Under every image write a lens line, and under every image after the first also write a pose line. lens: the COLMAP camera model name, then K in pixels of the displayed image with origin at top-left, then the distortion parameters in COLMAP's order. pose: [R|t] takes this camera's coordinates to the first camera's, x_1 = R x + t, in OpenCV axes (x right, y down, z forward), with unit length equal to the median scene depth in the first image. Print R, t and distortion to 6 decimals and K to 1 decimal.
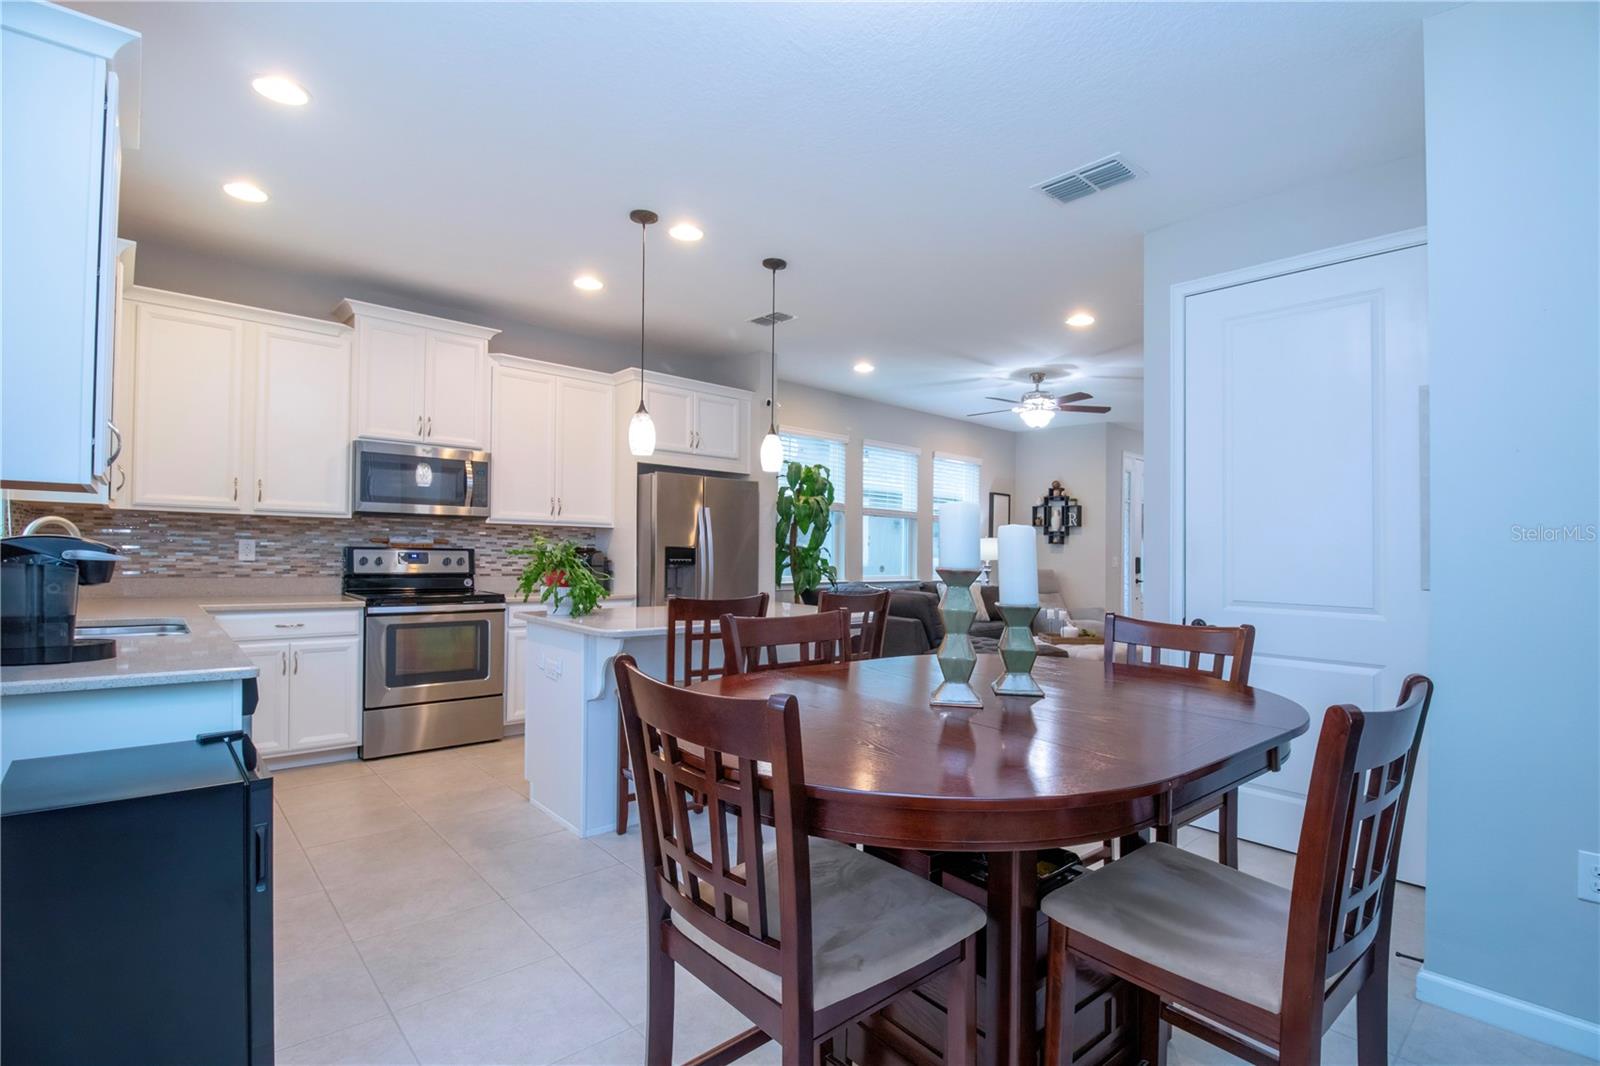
lens RADIAL K [[745.5, 0, 811.5], [0, 745.5, 551.2], [0, 0, 1]] dist [-0.009875, -0.005119]
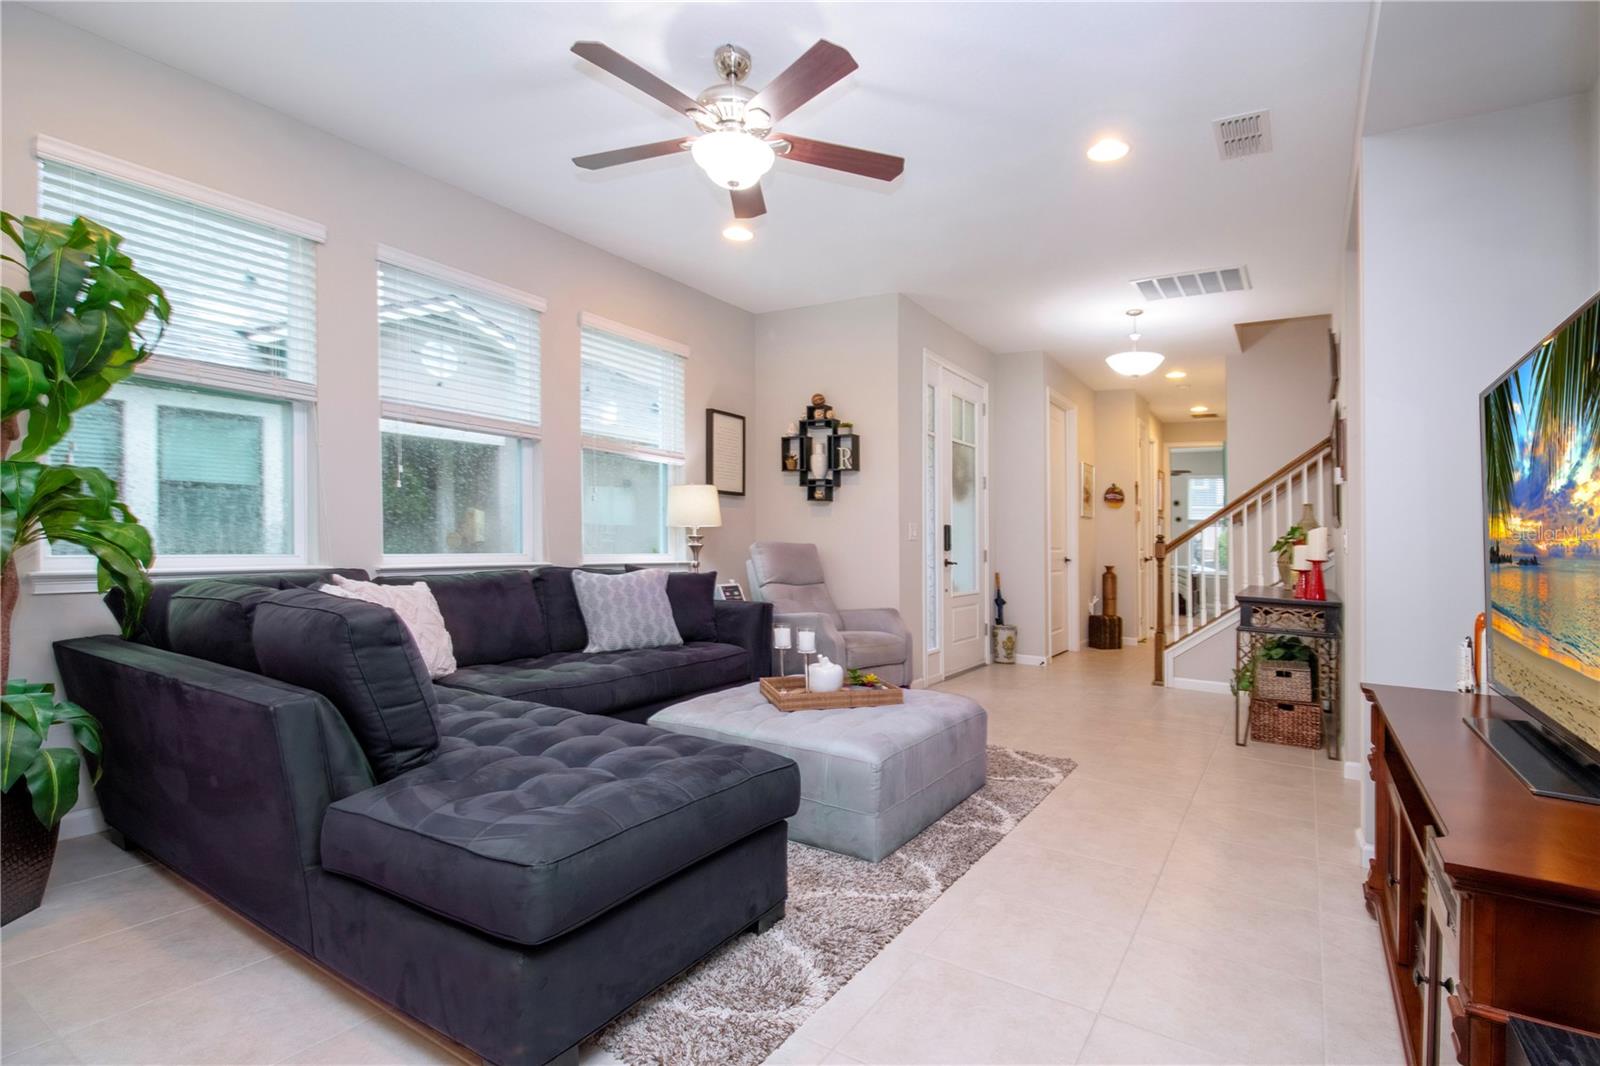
lens RADIAL K [[745.5, 0, 805.8], [0, 745.5, 522.9], [0, 0, 1]] dist [-0.009875, -0.005119]
pose [[0.970517, 0.008518, 0.240881, 0.318951], [-0.005593, 0.999902, -0.012822, 0.028190], [-0.240967, 0.011097, 0.970470, 0.776195]]
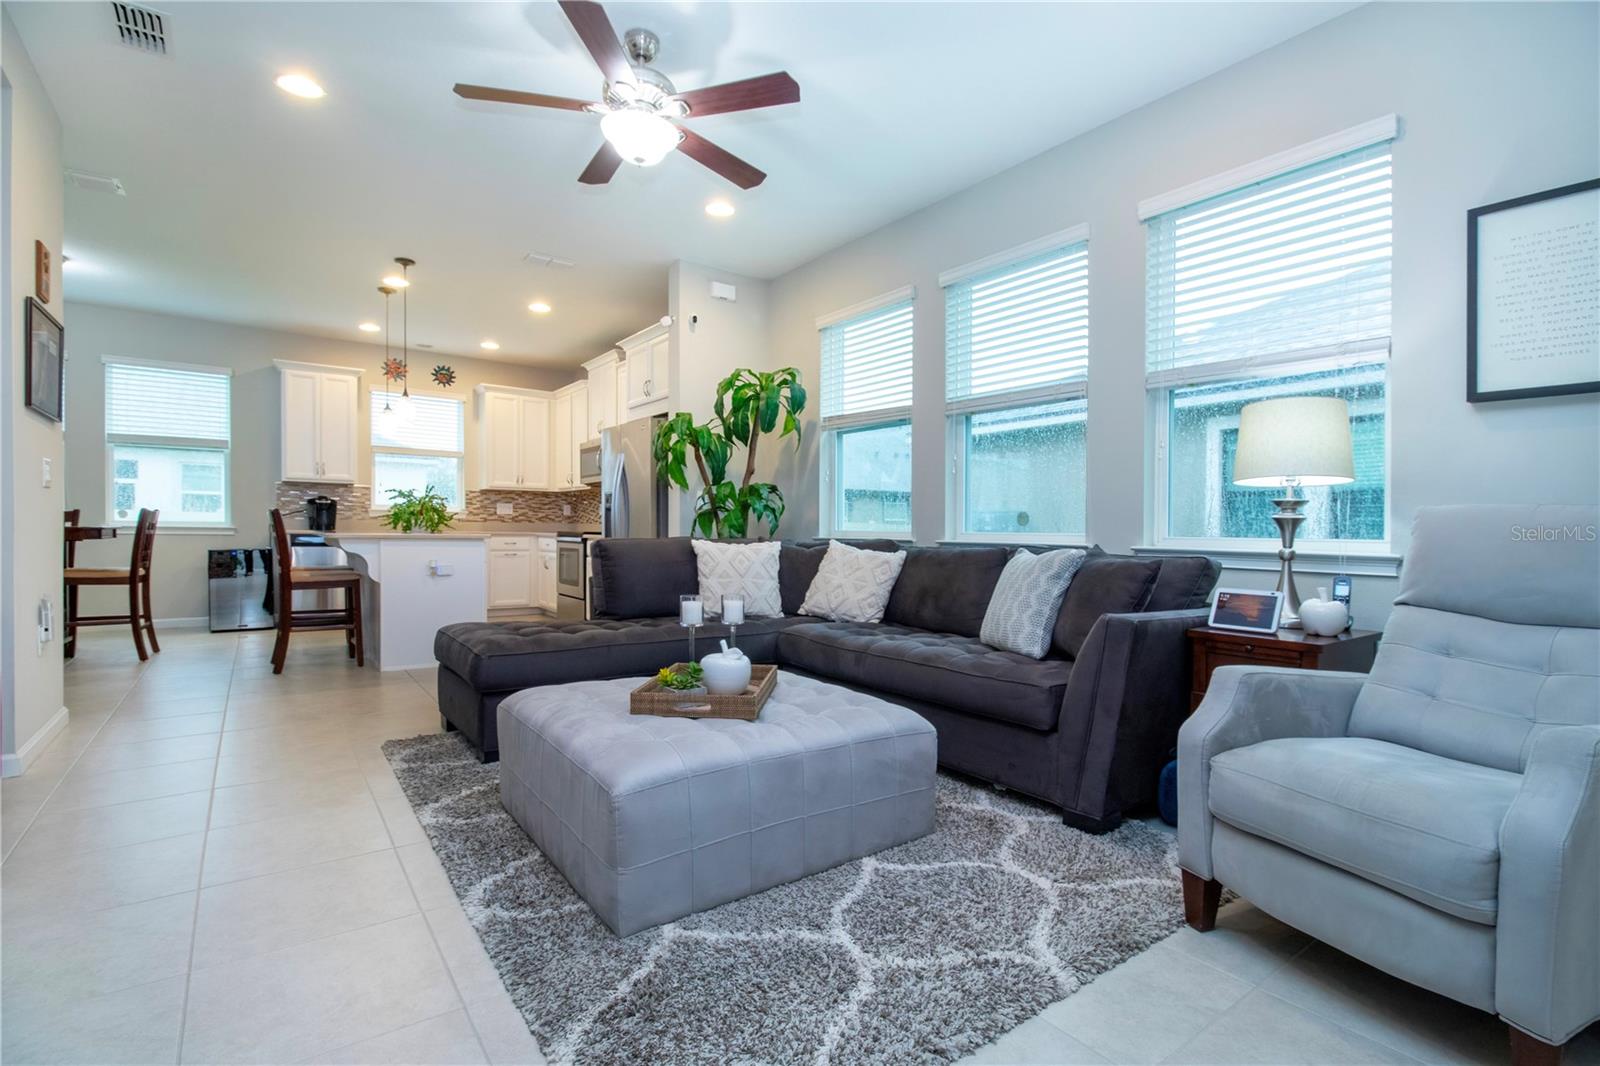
lens RADIAL K [[745.5, 0, 838.1], [0, 745.5, 542.9], [0, 0, 1]] dist [-0.009875, -0.005119]
pose [[-0.080196, -0.008054, -0.996747, 0.937231], [-0.021184, 0.999755, -0.006374, 0.071488], [0.996554, 0.020604, -0.080347, 1.491205]]
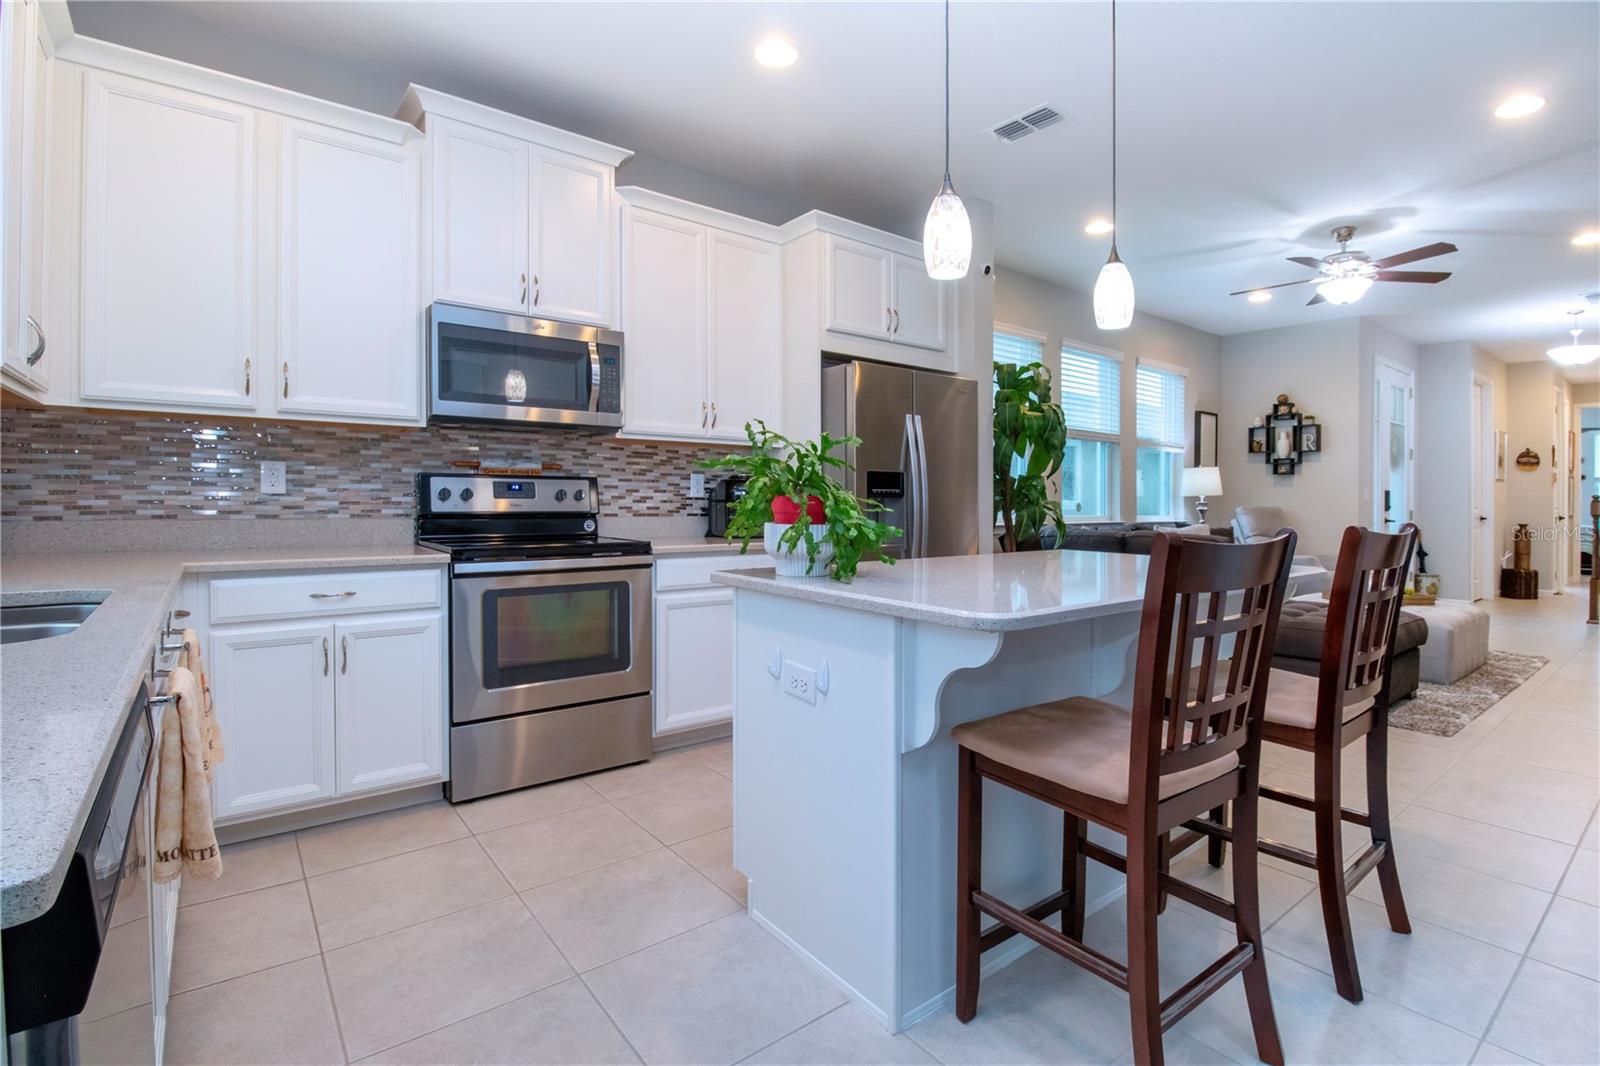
lens RADIAL K [[745.5, 0, 809.7], [0, 745.5, 510.5], [0, 0, 1]] dist [-0.009875, -0.005119]
pose [[0.997064, -0.012165, -0.075594, -0.203485], [0.013138, 0.999837, 0.012388, 0.021858], [0.075431, -0.013345, 0.997062, 0.322802]]
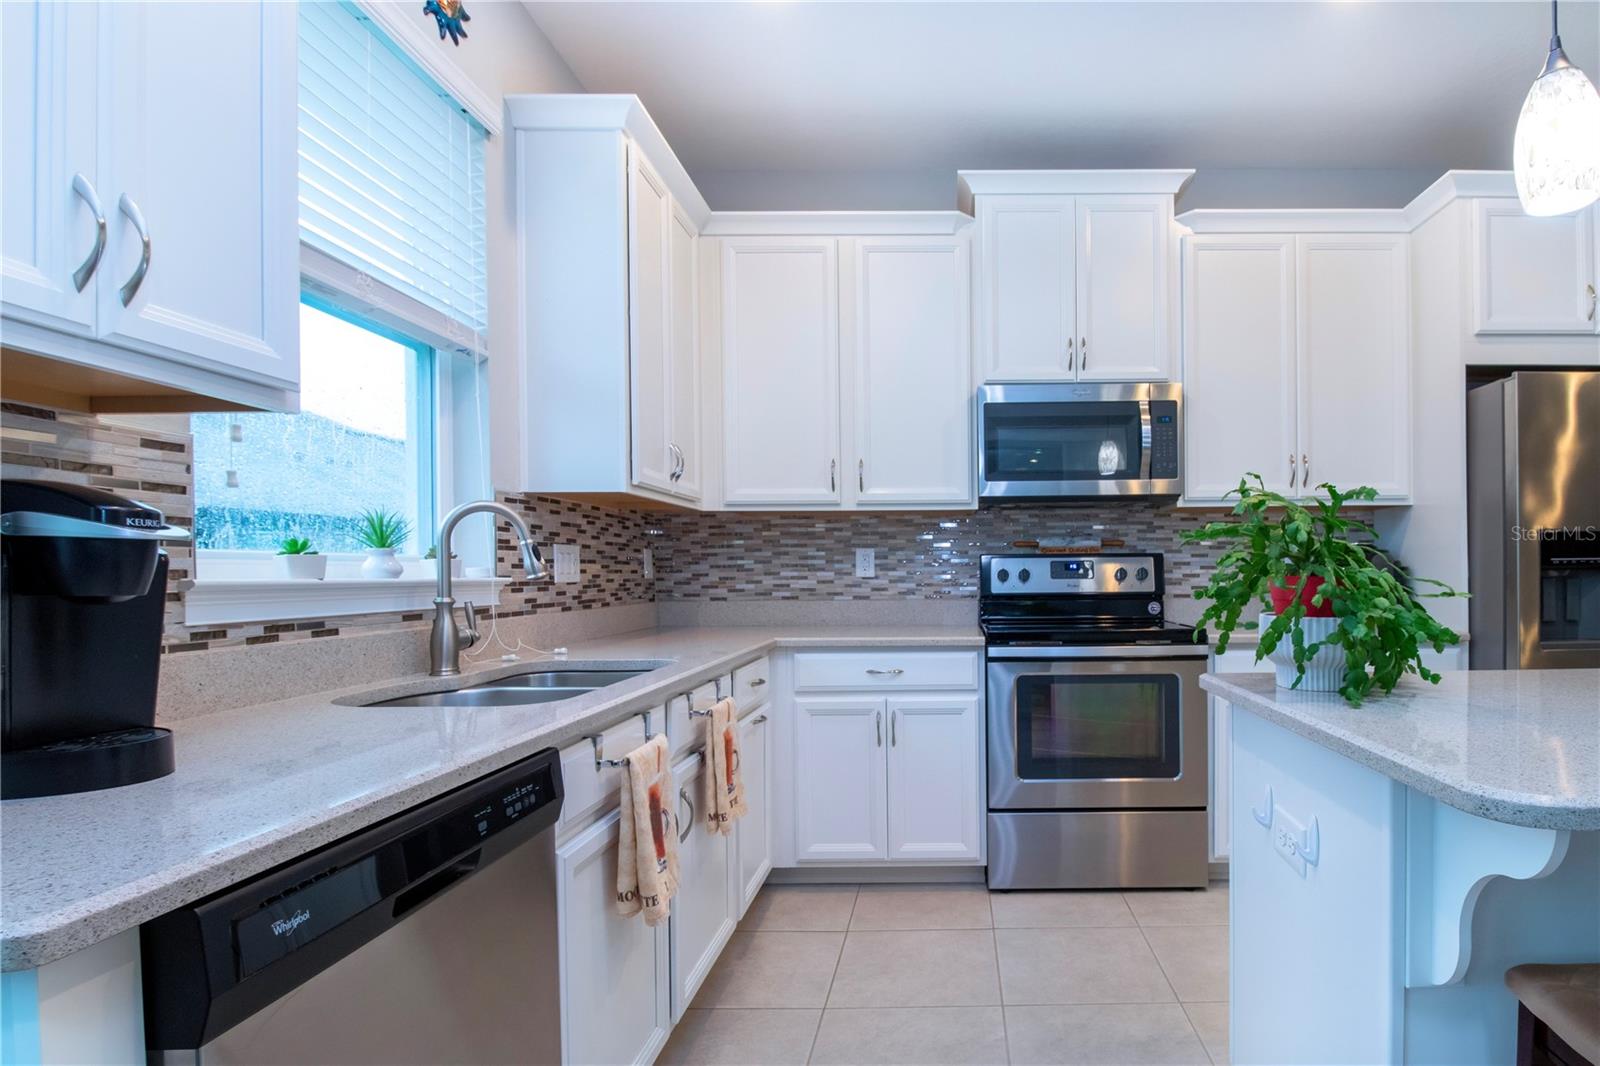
lens RADIAL K [[799.0, 0, 963.7], [0, 799.0, 590.4], [0, 0, 1]] dist [-0.006460, -0.002981]
pose [[0.742111, -0.013000, -0.670151, -0.135689], [0.023171, 0.999712, 0.006266, 0.019561], [0.669876, -0.020178, 0.742198, 0.402460]]
